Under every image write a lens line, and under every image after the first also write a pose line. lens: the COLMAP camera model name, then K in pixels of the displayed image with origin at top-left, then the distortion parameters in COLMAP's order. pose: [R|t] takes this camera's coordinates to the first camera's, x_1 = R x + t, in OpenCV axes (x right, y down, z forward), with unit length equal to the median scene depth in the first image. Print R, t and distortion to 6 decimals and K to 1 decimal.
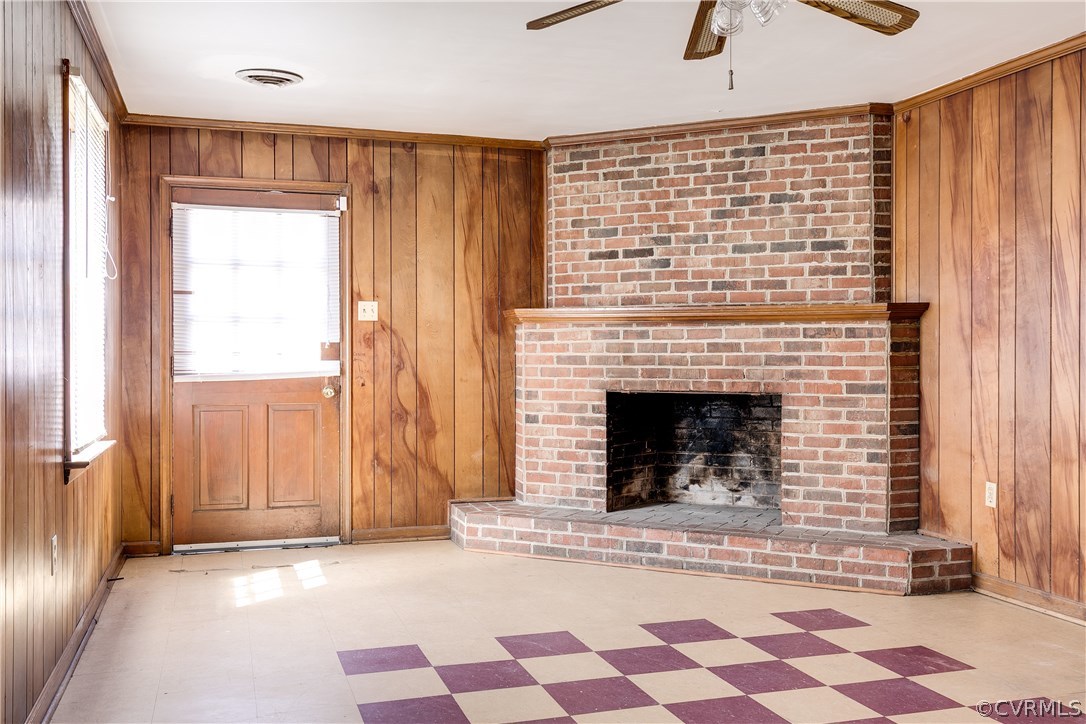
lens RADIAL K [[1030.9, 0, 543.1], [0, 1030.9, 359.7], [0, 0, 1]] dist [0.018945, 0.000000]
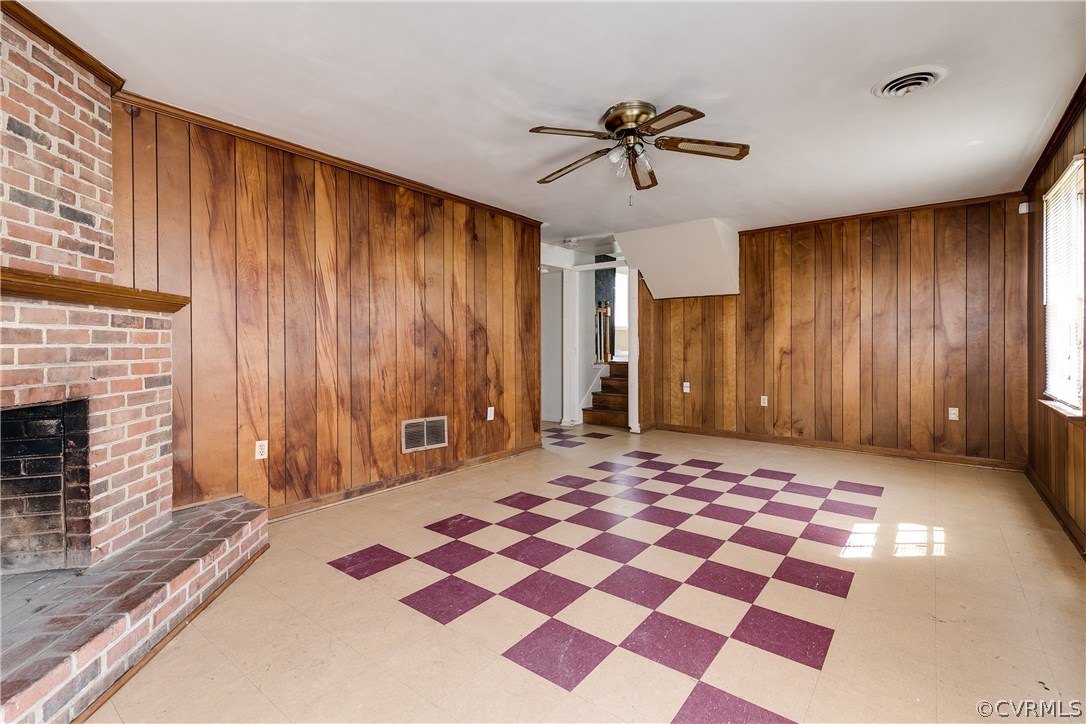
lens RADIAL K [[501.3, 0, 538.3], [0, 501.3, 345.4], [0, 0, 1]] dist [0.005638, -0.000295]
pose [[-0.564739, 0.000839, 0.825269, -0.274619], [0.008697, 0.999950, 0.004935, -0.005028], [-0.825224, 0.009964, -0.564718, 0.943983]]
